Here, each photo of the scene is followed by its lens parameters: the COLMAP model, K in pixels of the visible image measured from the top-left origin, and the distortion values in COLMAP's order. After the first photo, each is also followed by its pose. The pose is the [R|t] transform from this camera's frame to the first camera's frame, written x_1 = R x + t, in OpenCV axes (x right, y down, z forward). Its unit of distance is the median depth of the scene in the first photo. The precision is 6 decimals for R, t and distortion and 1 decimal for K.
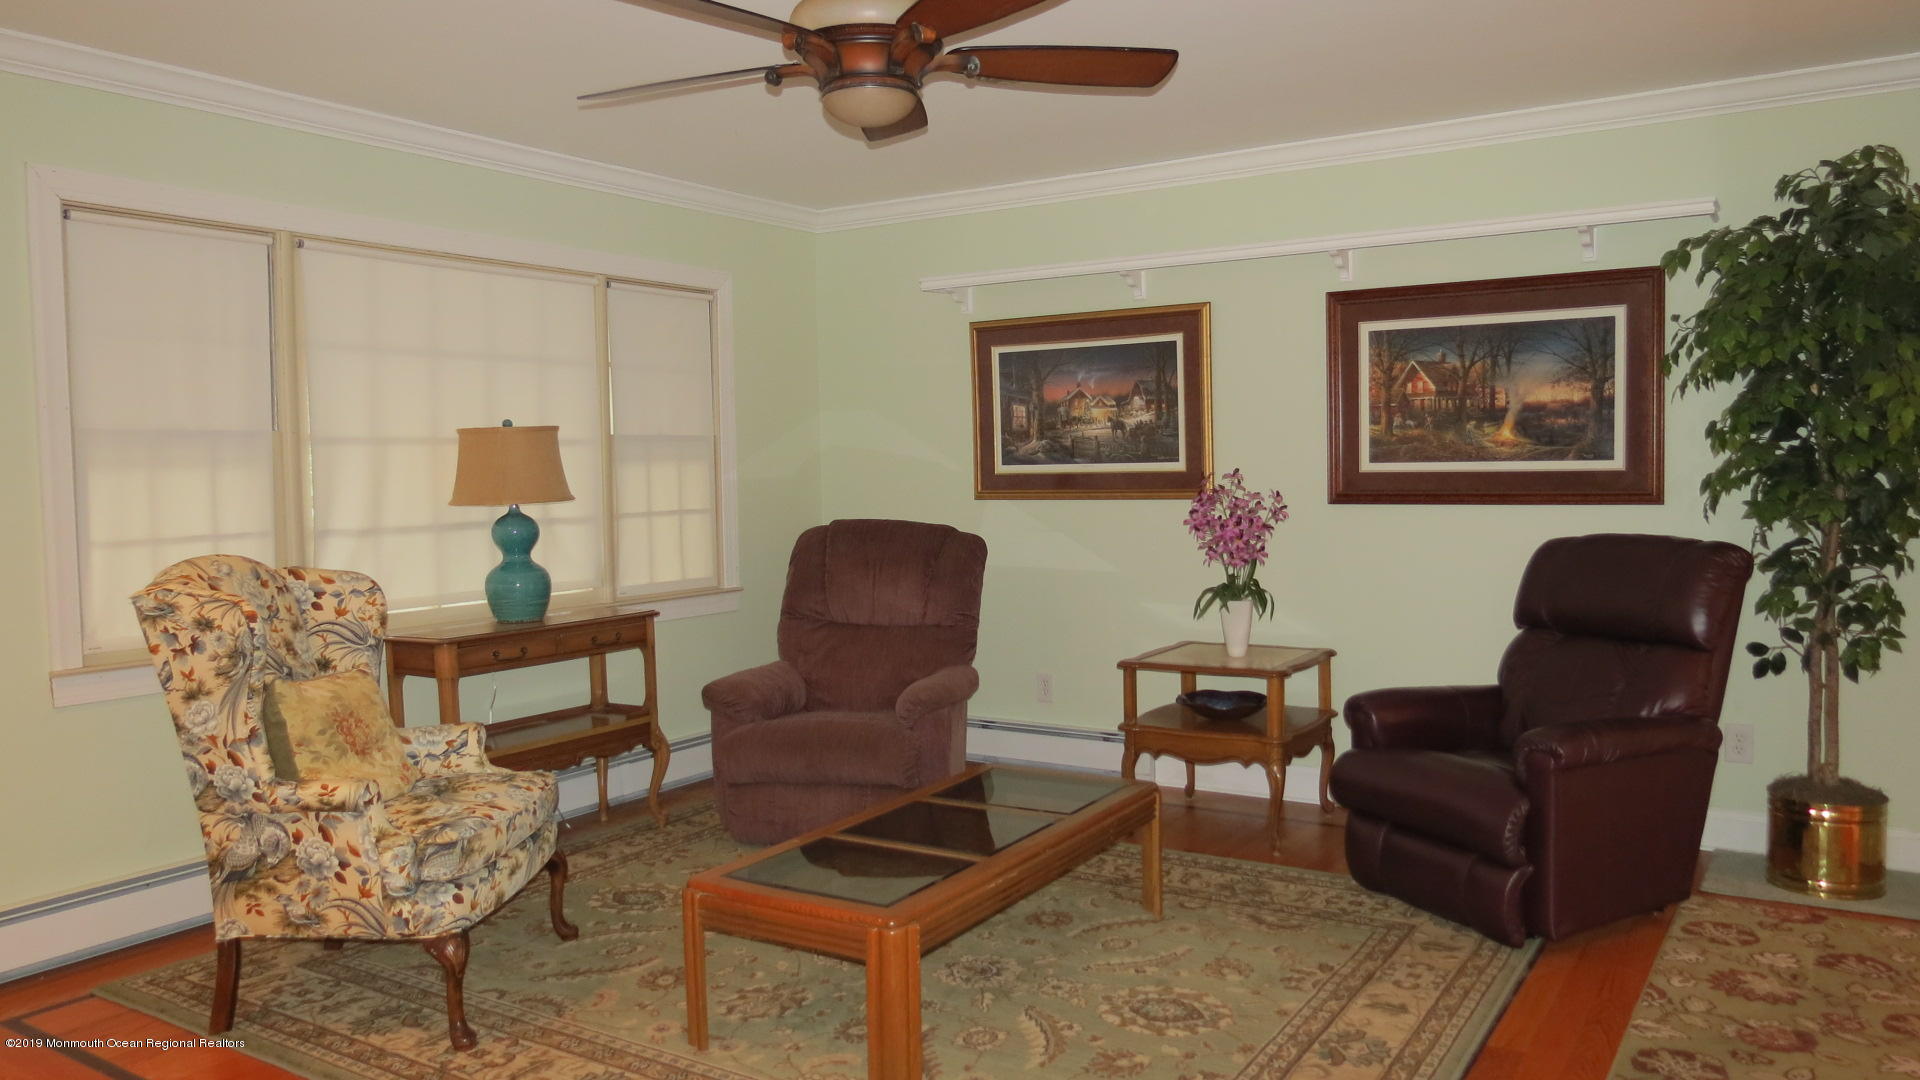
lens RADIAL K [[1358.0, 0, 966.2], [0, 1358.0, 532.1], [0, 0, 1]] dist [-0.041826, 0.022481]
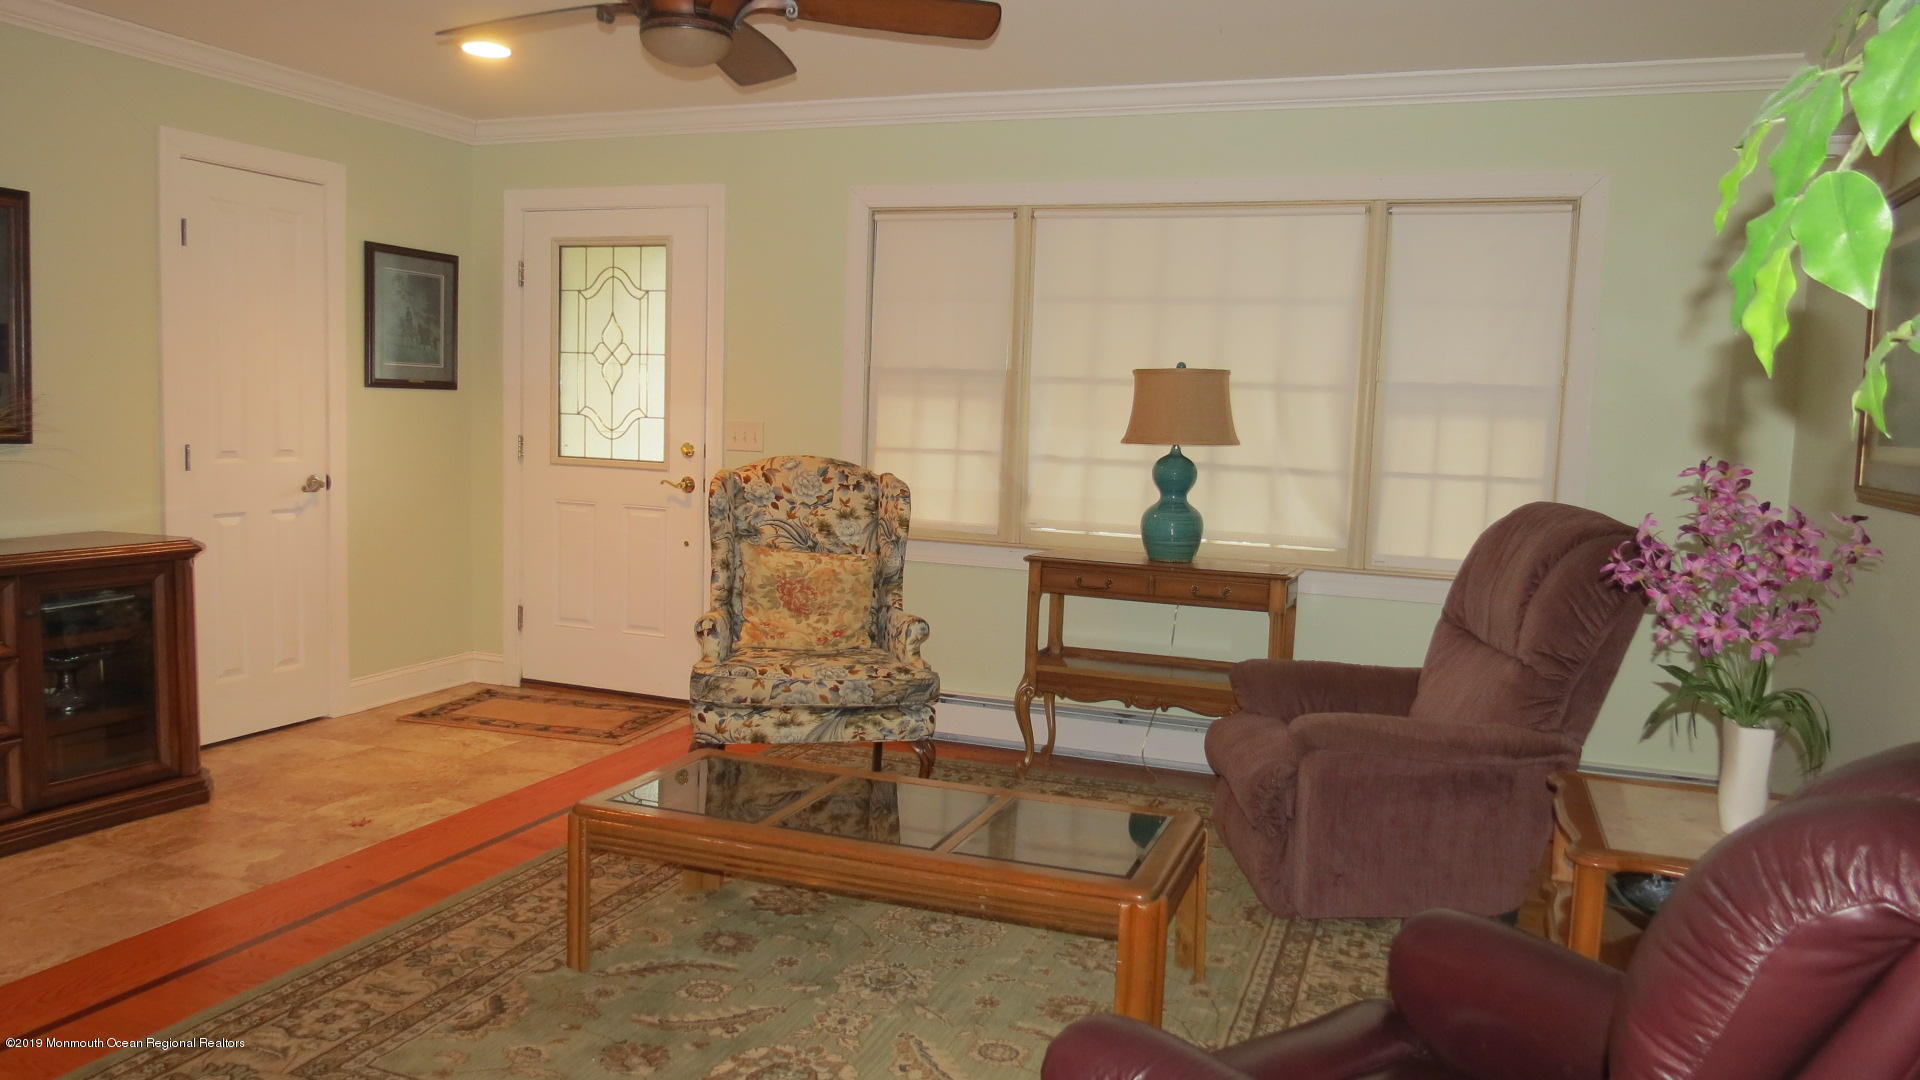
lens RADIAL K [[1358.0, 0, 966.2], [0, 1358.0, 532.1], [0, 0, 1]] dist [-0.041826, 0.022481]
pose [[0.210544, 0.113567, -0.970965, 0.654061], [-0.089632, 0.991288, 0.096508, -0.041930], [0.973467, 0.066711, 0.218889, 0.652546]]
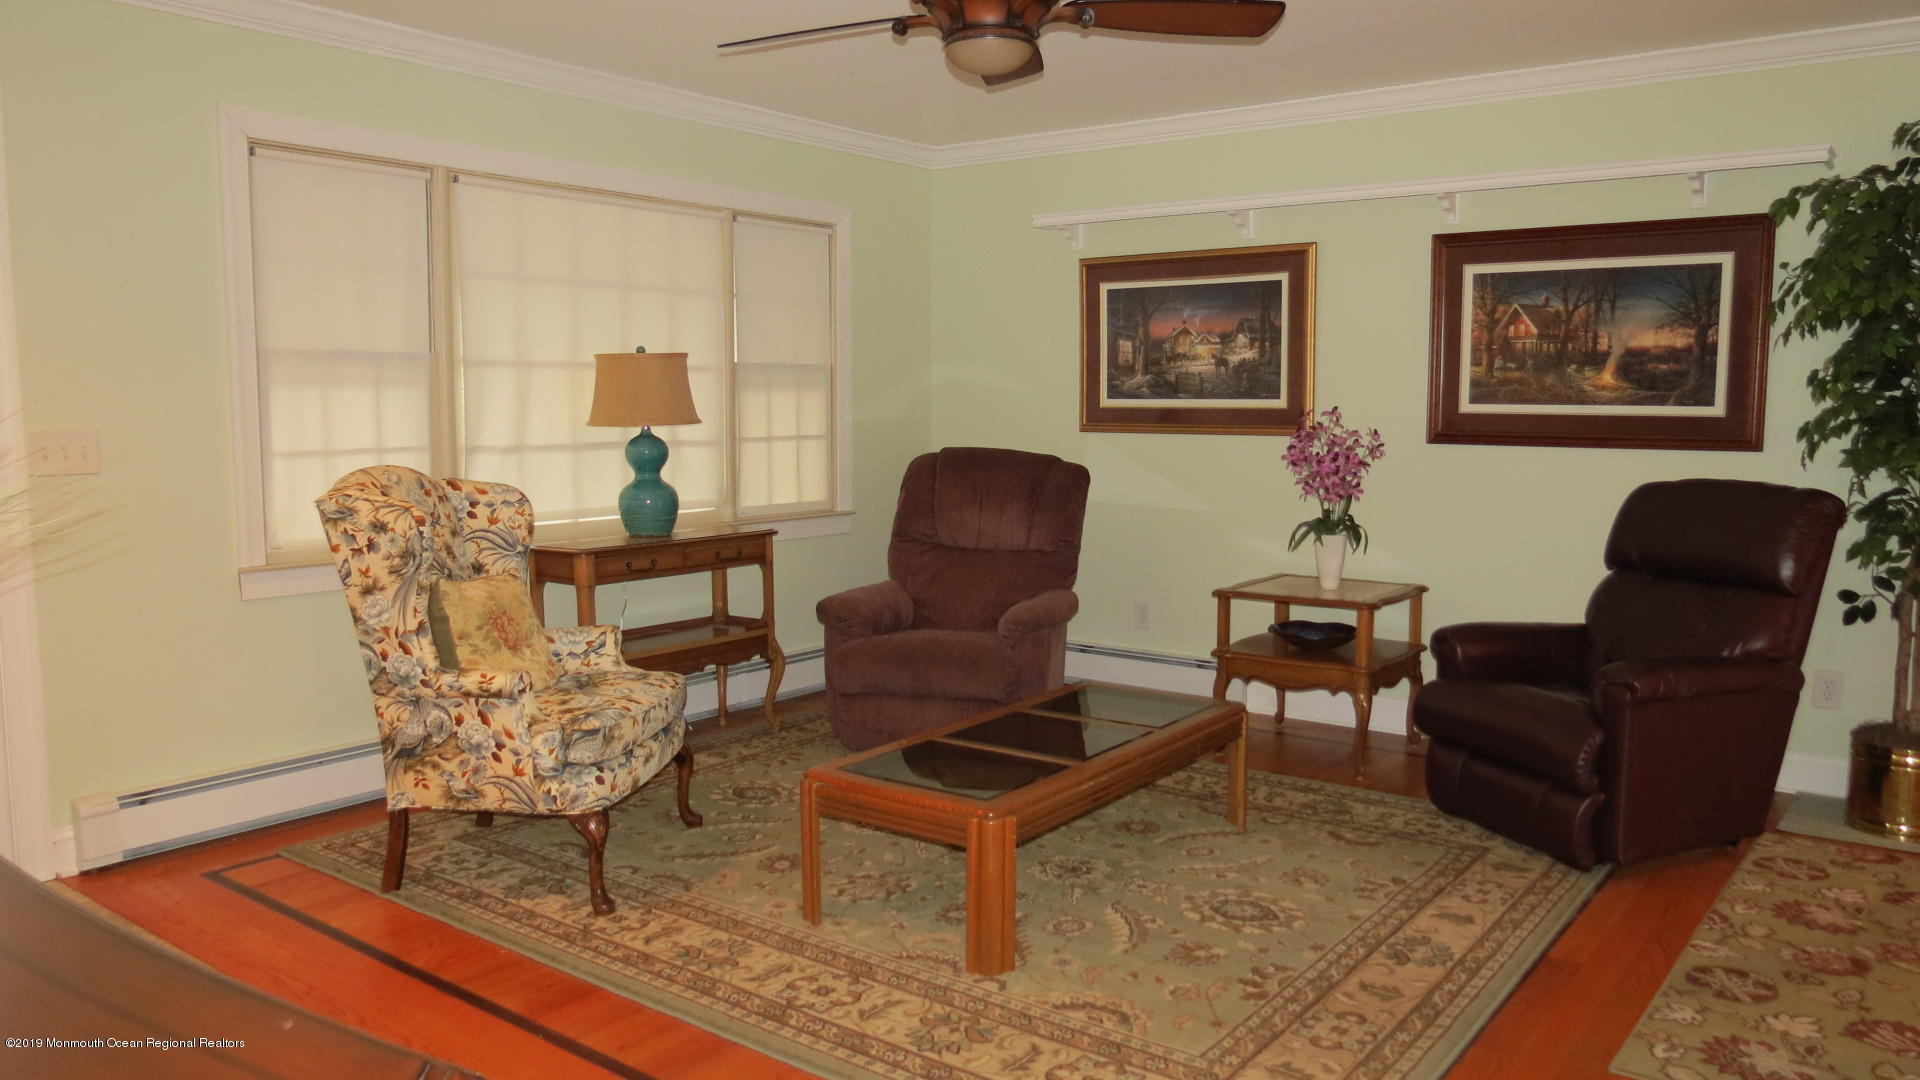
lens RADIAL K [[1358.0, 0, 966.2], [0, 1358.0, 532.1], [0, 0, 1]] dist [-0.041826, 0.022481]
pose [[0.996722, 0.027698, -0.076019, 0.001092], [-0.023966, 0.998483, 0.049577, 0.004159], [0.077277, -0.047593, 0.995873, -0.050835]]
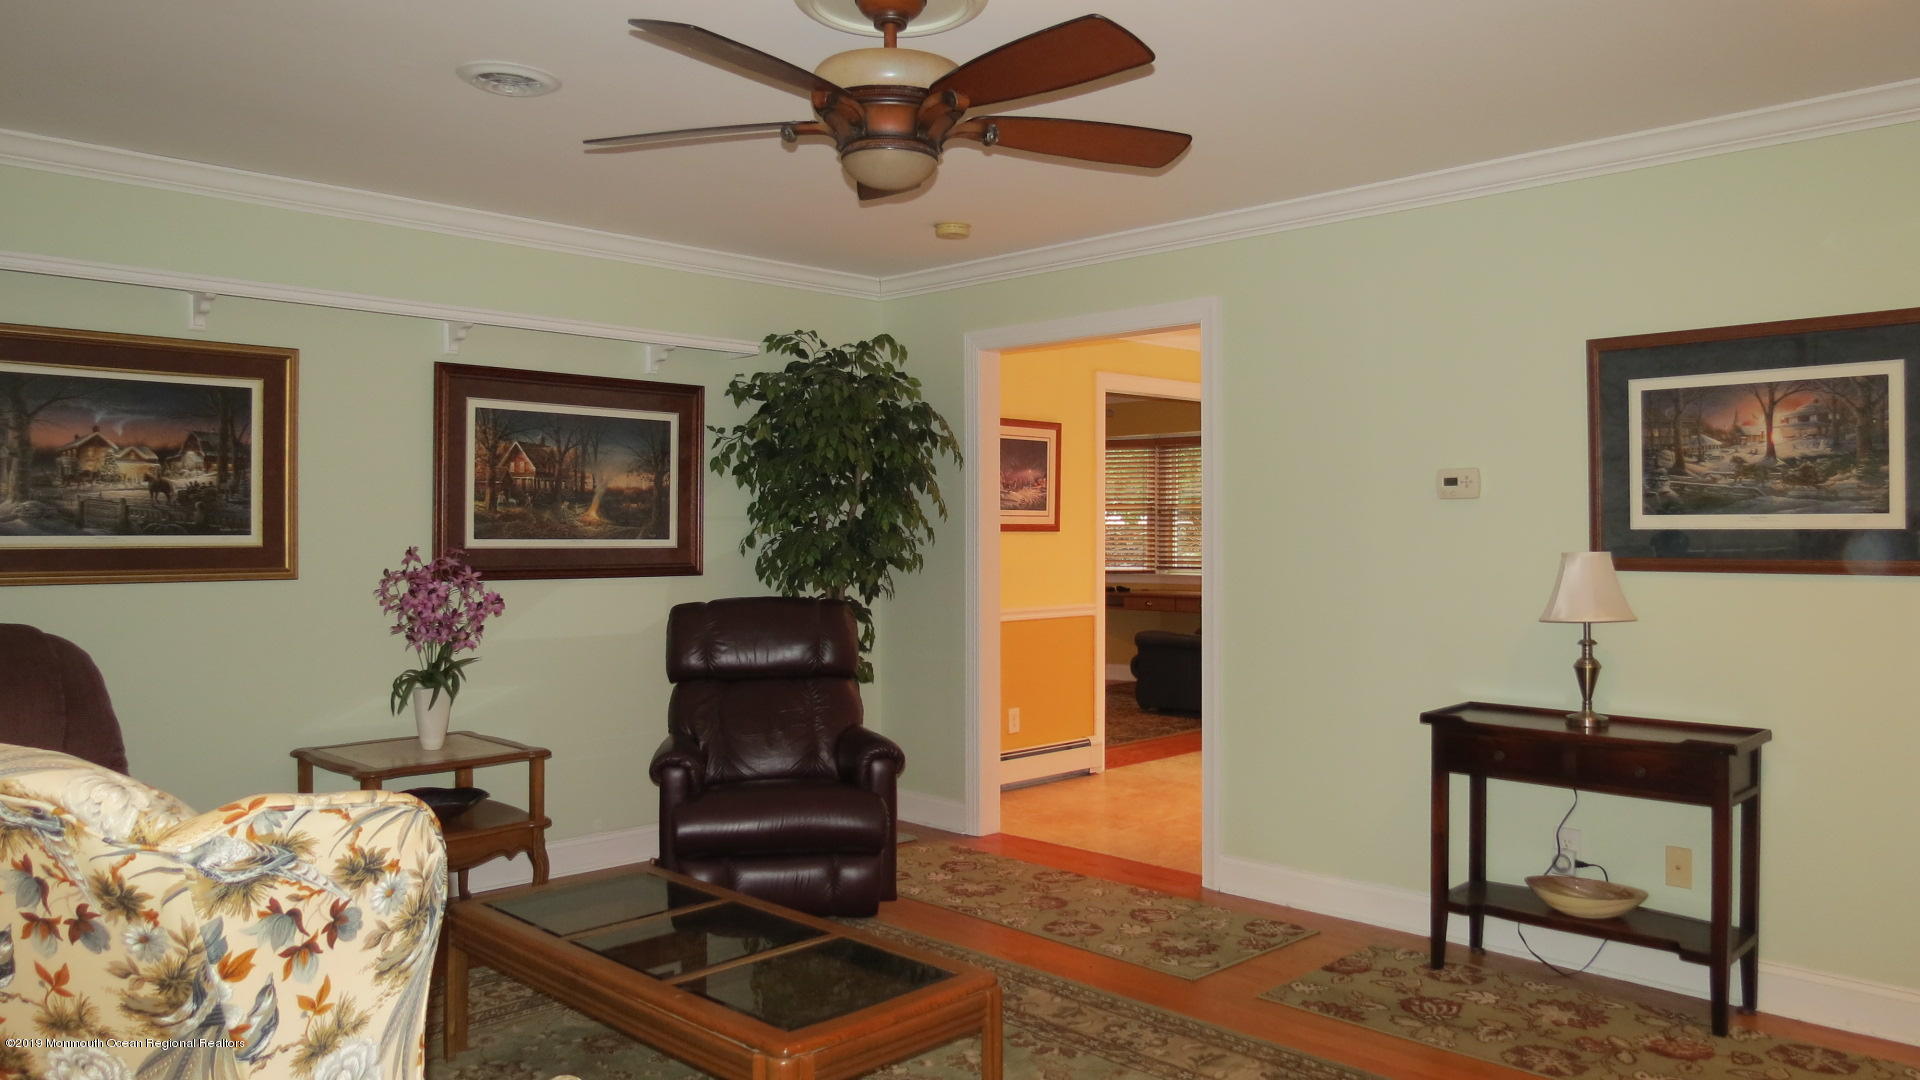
lens RADIAL K [[1358.0, 0, 966.2], [0, 1358.0, 532.1], [0, 0, 1]] dist [-0.041826, 0.022481]
pose [[0.211271, 0.018091, 0.977260, -0.661325], [0.042979, 0.998690, -0.027779, -0.014666], [-0.976482, 0.047871, 0.210217, 0.486293]]
